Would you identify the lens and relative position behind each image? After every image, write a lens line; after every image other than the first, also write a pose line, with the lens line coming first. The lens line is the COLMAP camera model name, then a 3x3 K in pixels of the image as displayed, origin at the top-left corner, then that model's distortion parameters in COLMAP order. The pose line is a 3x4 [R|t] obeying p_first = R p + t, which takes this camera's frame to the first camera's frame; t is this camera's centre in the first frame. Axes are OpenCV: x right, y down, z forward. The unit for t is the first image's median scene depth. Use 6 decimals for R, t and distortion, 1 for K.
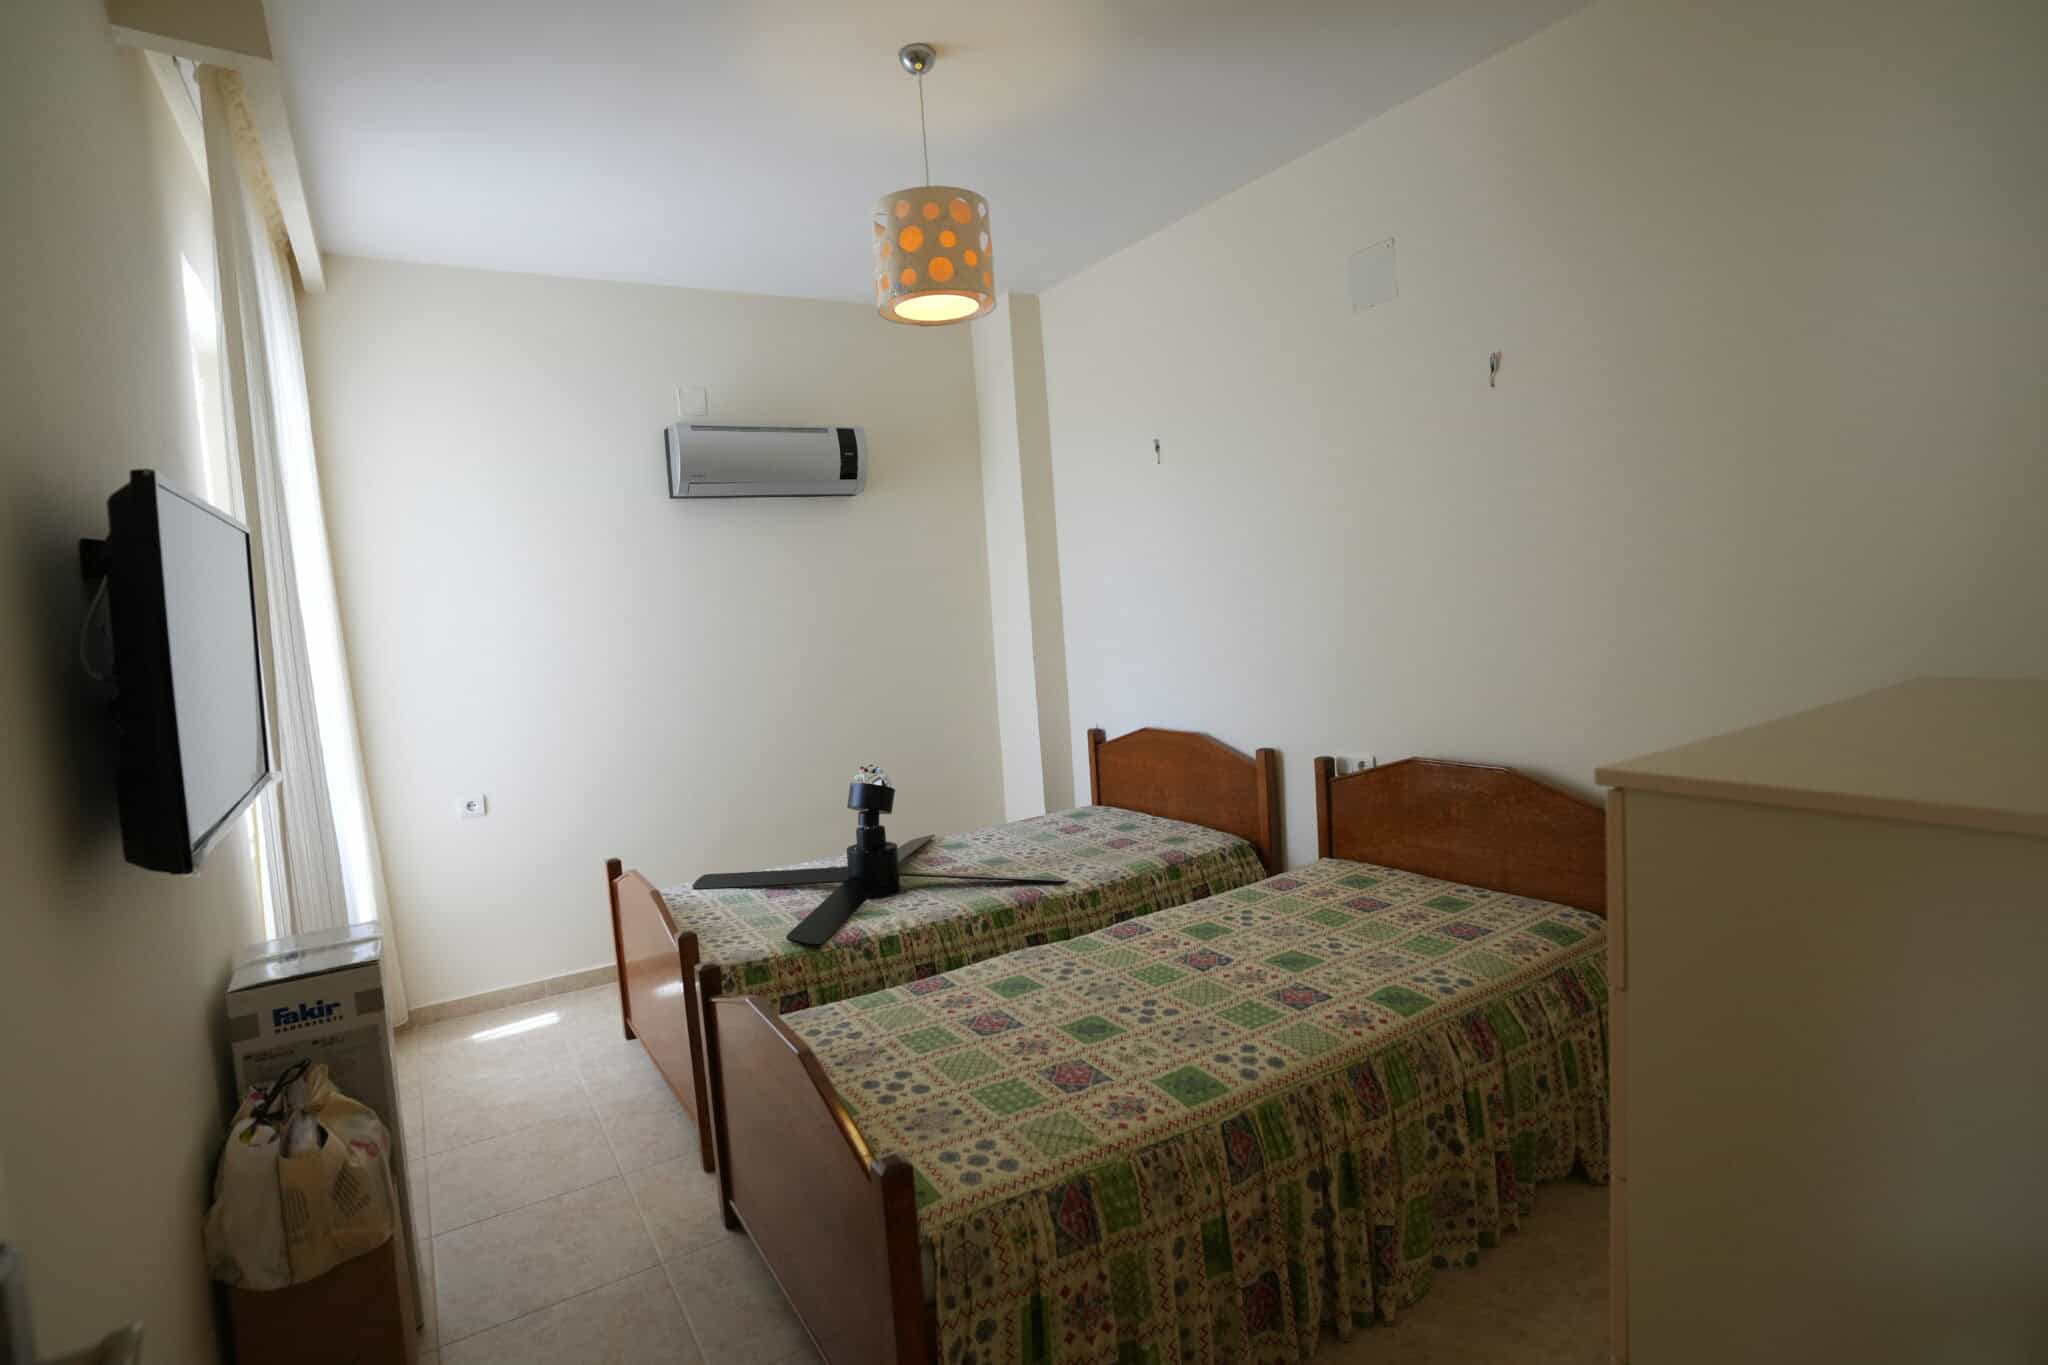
lens RADIAL K [[1024.4, 0, 1024.0], [0, 1024.4, 682.5], [0, 0, 1]] dist [-0.049664, -0.000242]
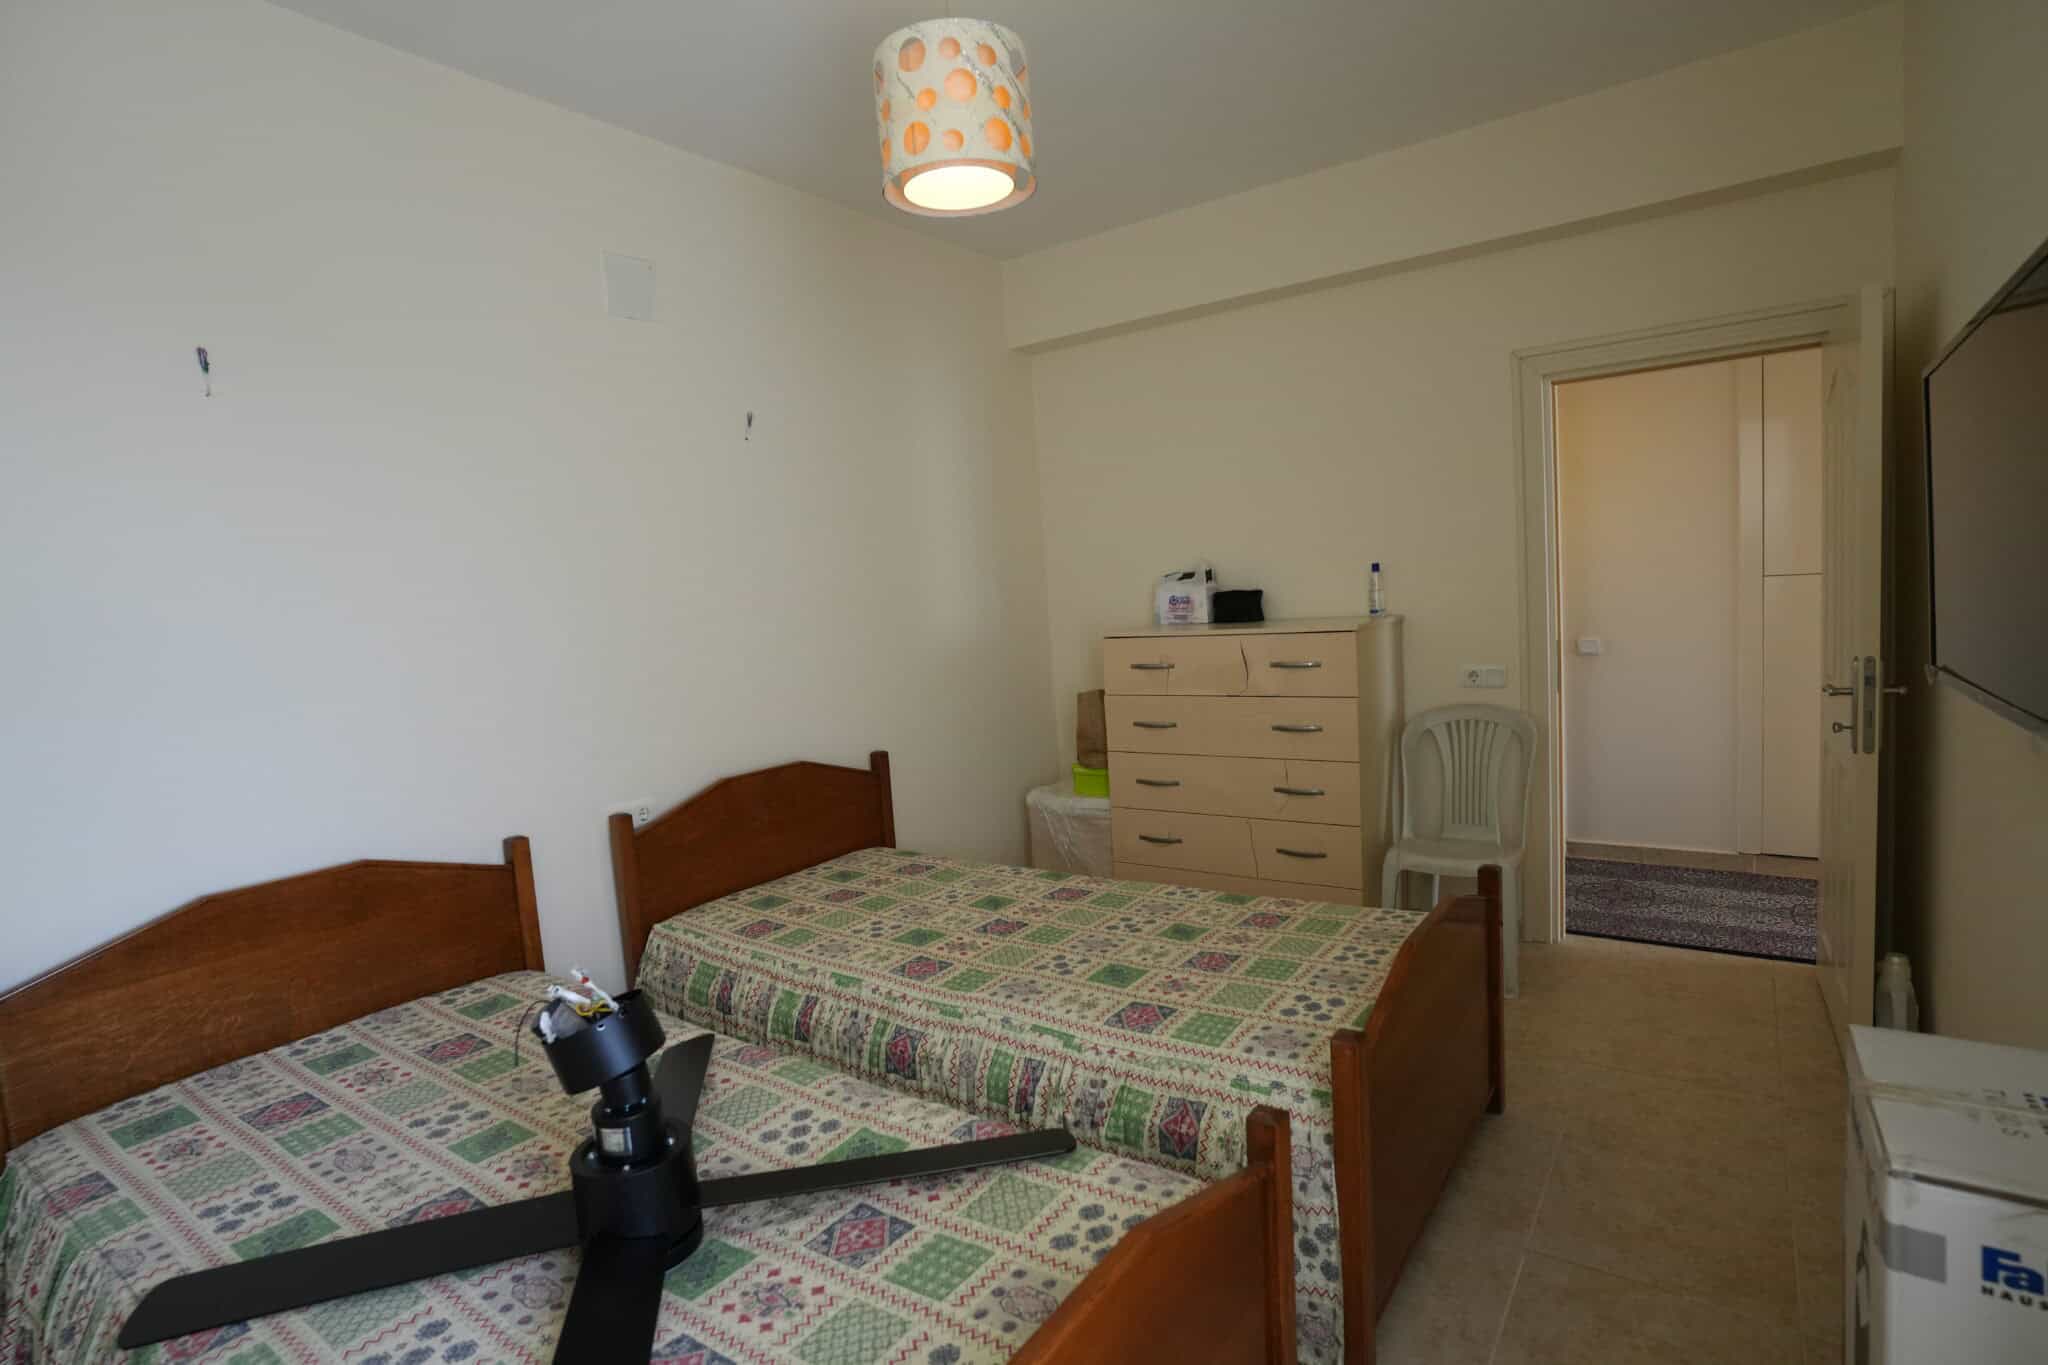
lens RADIAL K [[1024.4, 0, 1024.0], [0, 1024.4, 682.5], [0, 0, 1]] dist [-0.049664, -0.000242]
pose [[-0.378955, 0.004317, 0.925405, -0.714688], [0.156216, 0.985937, 0.059372, -0.037630], [-0.912134, 0.167063, -0.374300, 1.150200]]
